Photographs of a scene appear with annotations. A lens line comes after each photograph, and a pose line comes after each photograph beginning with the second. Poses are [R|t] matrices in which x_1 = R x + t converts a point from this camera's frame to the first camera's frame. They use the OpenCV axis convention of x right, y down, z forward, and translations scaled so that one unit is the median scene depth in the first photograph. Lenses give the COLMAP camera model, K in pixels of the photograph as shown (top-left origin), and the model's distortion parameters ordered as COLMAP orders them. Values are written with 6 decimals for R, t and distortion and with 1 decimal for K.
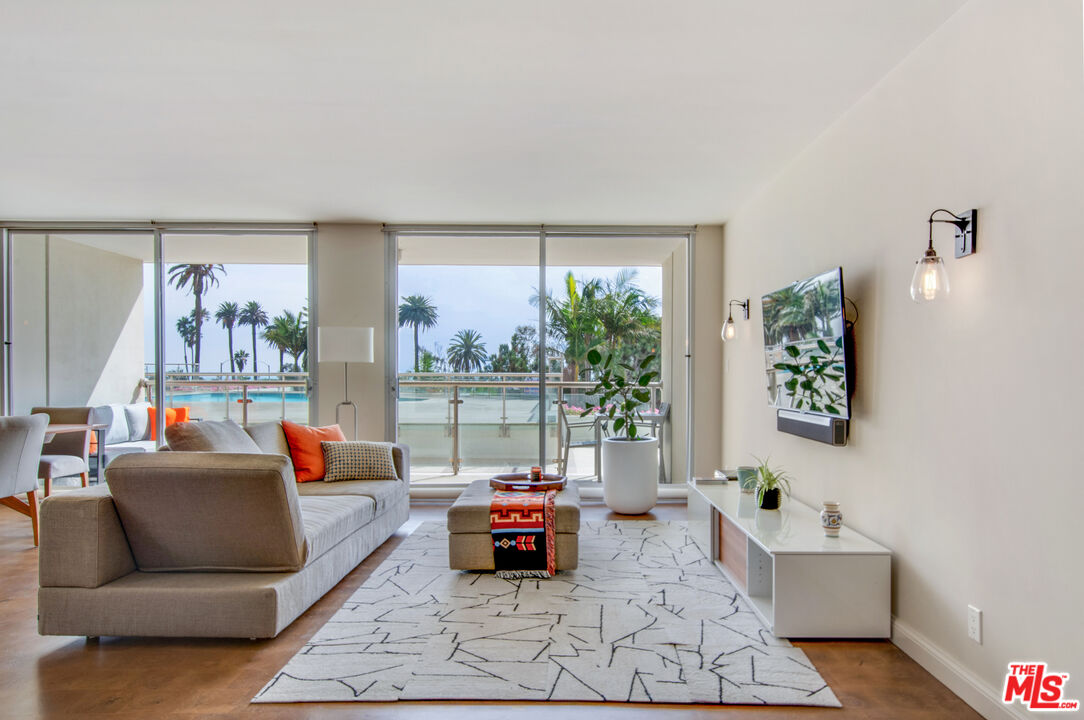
lens RADIAL K [[721.8, 0, 568.7], [0, 721.8, 381.3], [0, 0, 1]] dist [0.039595, -0.027809]
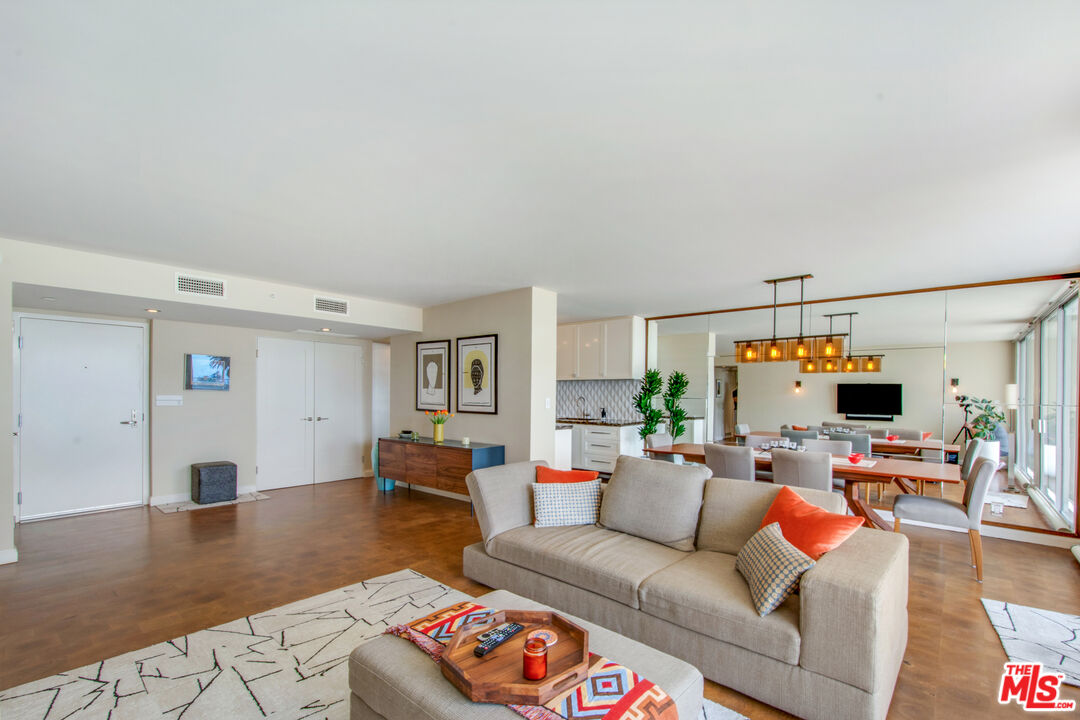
lens RADIAL K [[472.6, 0, 557.7], [0, 472.6, 399.2], [0, 0, 1]] dist [0.060108, -0.025959]
pose [[-0.654461, -0.001554, -0.756094, 0.219244], [-0.022399, 0.999599, 0.017334, -0.060236], [0.755764, 0.028280, -0.654233, 1.419144]]
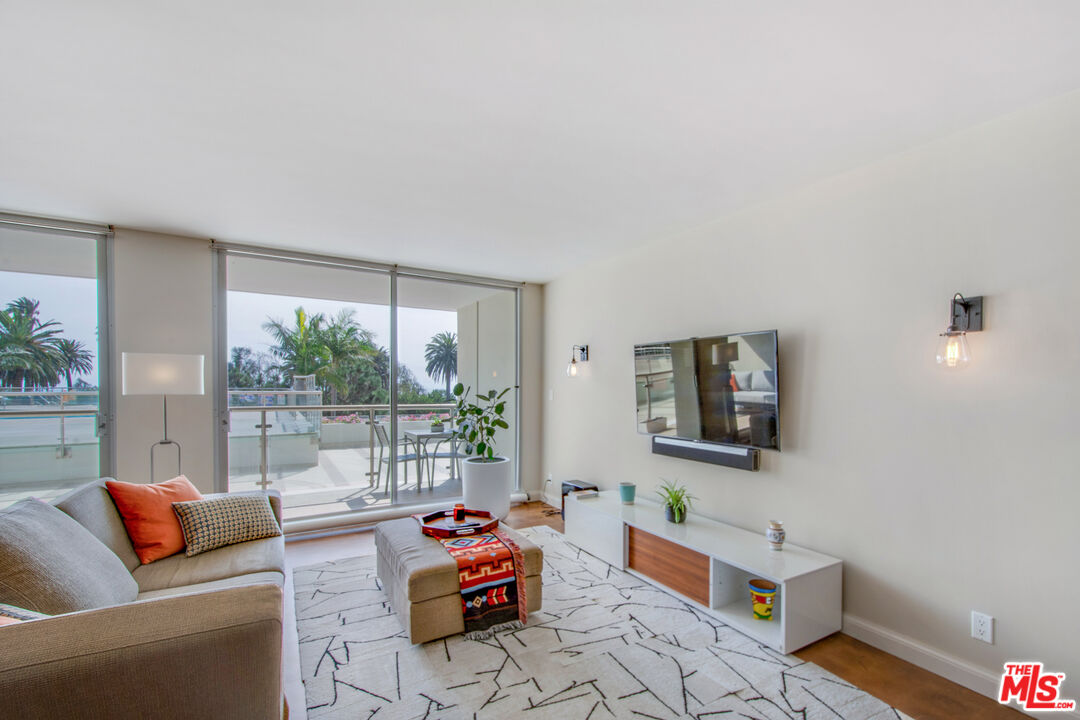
lens RADIAL K [[475.8, 0, 564.9], [0, 475.8, 394.9], [0, 0, 1]] dist [0.037423, -0.019453]
pose [[0.857219, -0.006616, 0.514909, -0.304478], [0.002024, 0.999953, 0.009480, -0.047162], [-0.514947, -0.007084, 0.857193, 0.411950]]
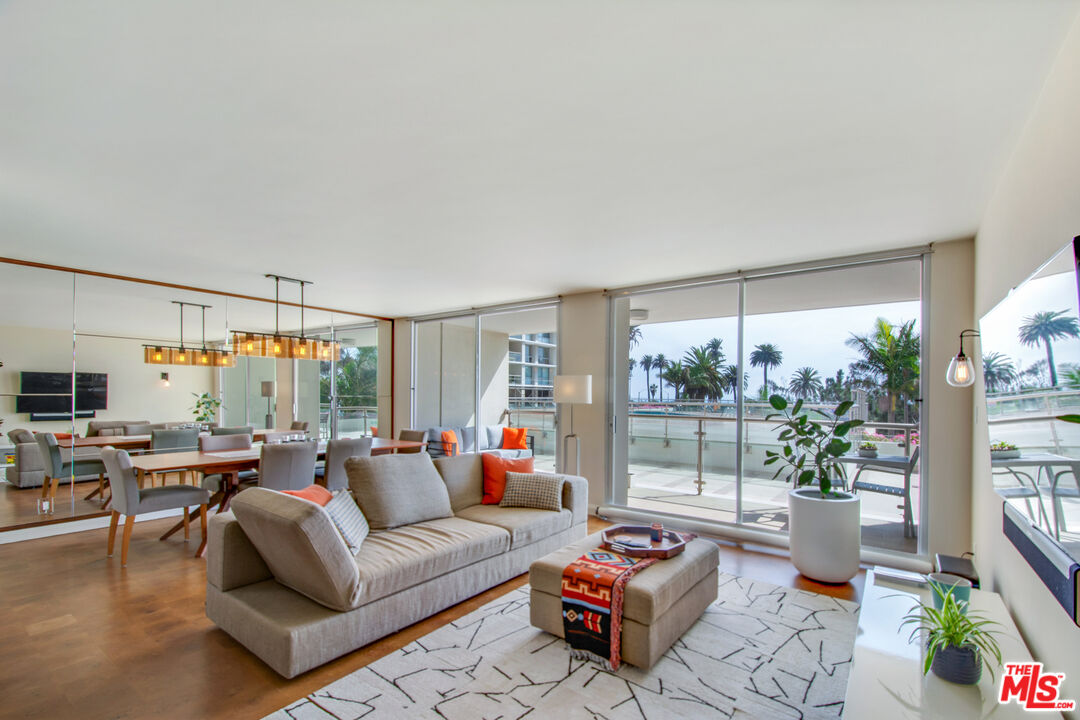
lens RADIAL K [[475.8, 0, 564.9], [0, 475.8, 394.9], [0, 0, 1]] dist [0.037423, -0.019453]
pose [[0.814762, 0.004391, -0.579779, 0.251990], [-0.014602, 0.999810, -0.012948, -0.045695], [0.579611, 0.019015, 0.814671, 0.493308]]
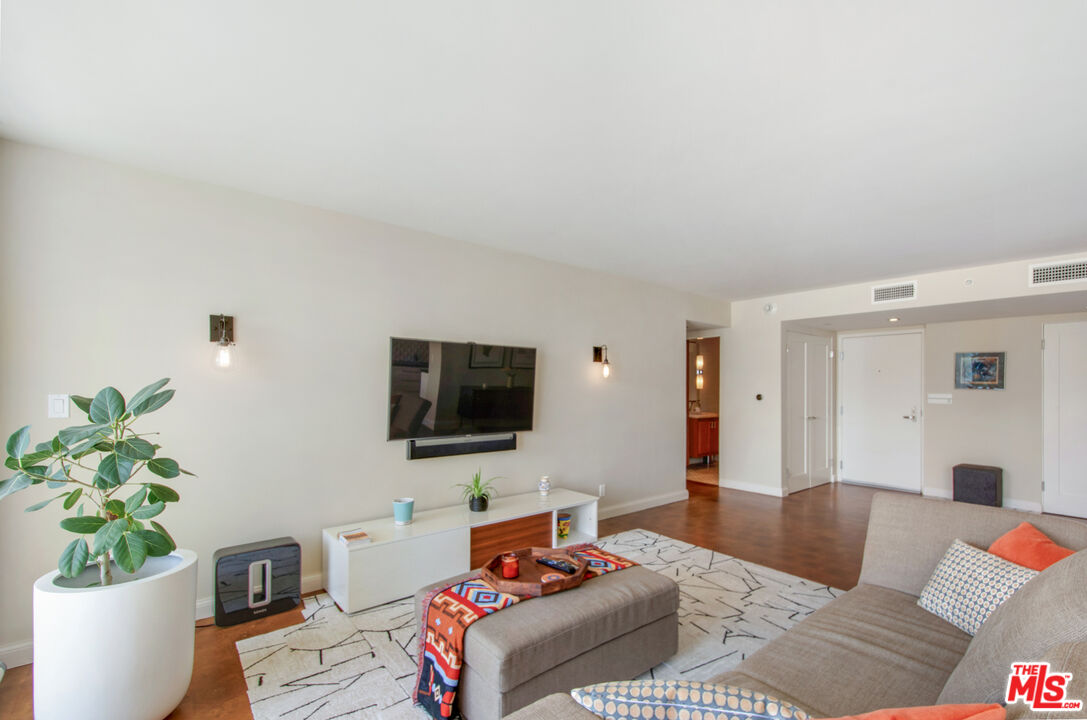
lens RADIAL K [[491.4, 0, 572.3], [0, 491.4, 386.0], [0, 0, 1]] dist [0.019138, 0.000028]
pose [[-0.649142, -0.001913, 0.760664, -0.529990], [0.003432, 0.999979, 0.005444, -0.058263], [-0.760659, 0.006144, -0.649122, 1.476560]]
